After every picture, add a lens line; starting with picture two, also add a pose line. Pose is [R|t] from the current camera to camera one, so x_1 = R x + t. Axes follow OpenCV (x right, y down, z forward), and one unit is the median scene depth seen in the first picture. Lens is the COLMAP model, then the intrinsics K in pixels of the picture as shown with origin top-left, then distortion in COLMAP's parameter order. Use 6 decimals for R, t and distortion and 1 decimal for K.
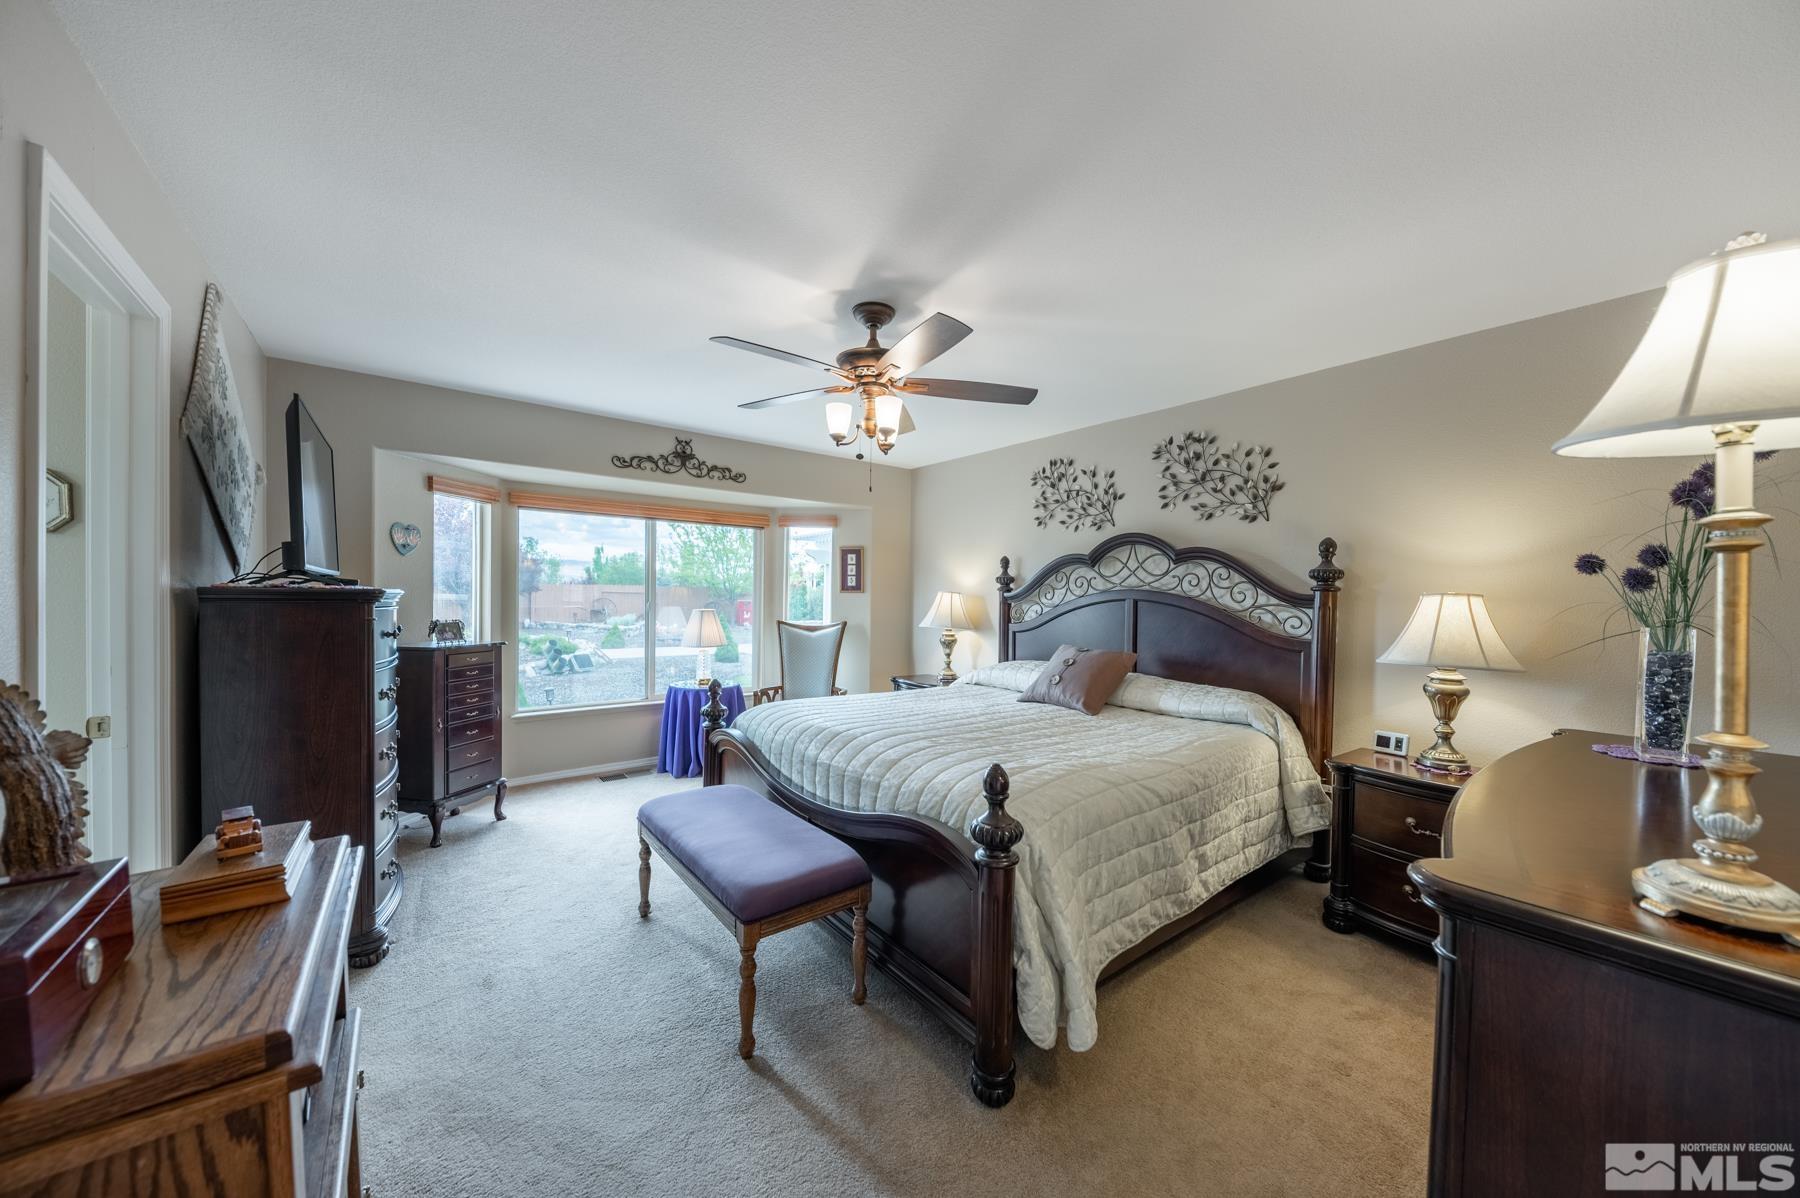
lens RADIAL K [[625.5, 0, 908.5], [0, 625.5, 603.3], [0, 0, 1]] dist [-0.008958, -0.001922]
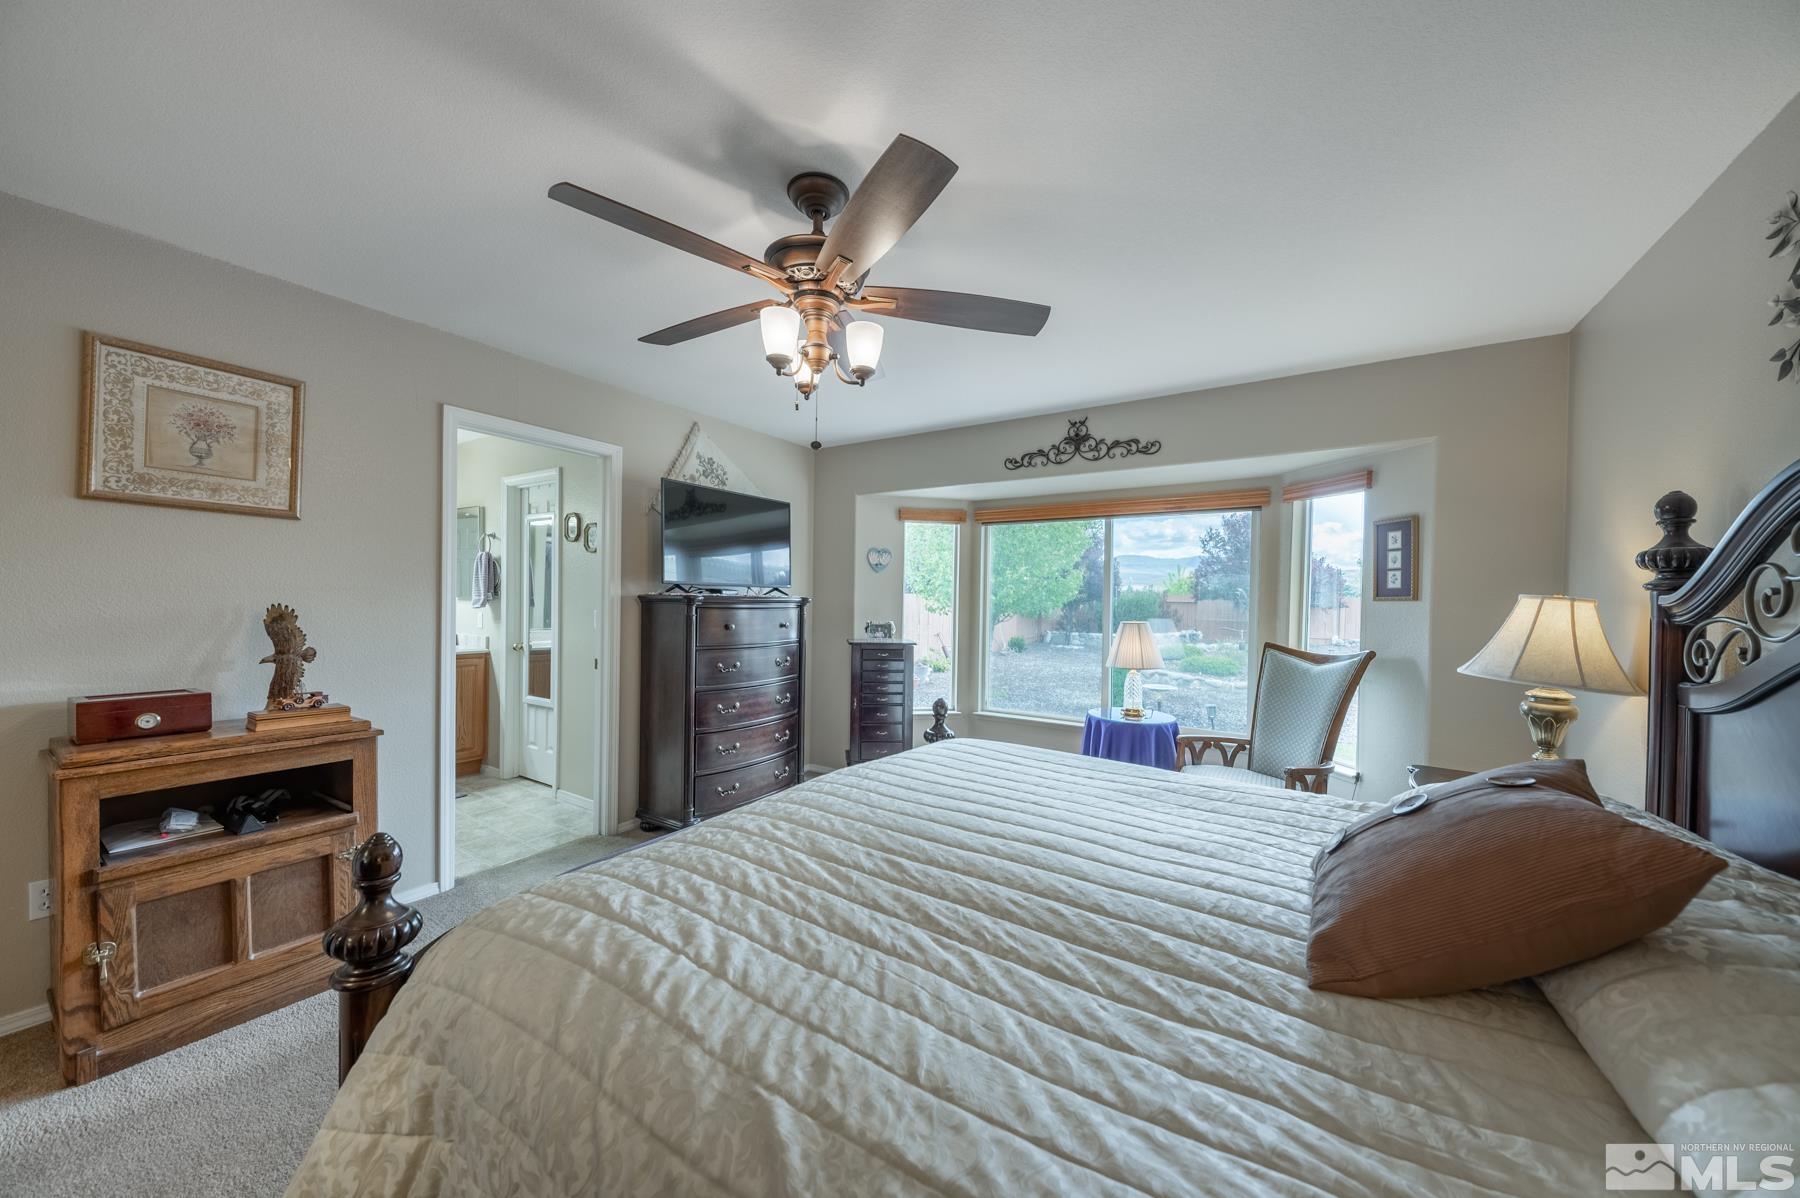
lens RADIAL K [[625.5, 0, 899.5], [0, 625.5, 604.1], [0, 0, 1]] dist [-0.008958, -0.001922]
pose [[0.304257, -0.001708, -0.952588, 0.353441], [-0.022814, 0.999699, -0.009079, 0.000948], [0.952317, 0.024495, 0.304126, 0.488965]]
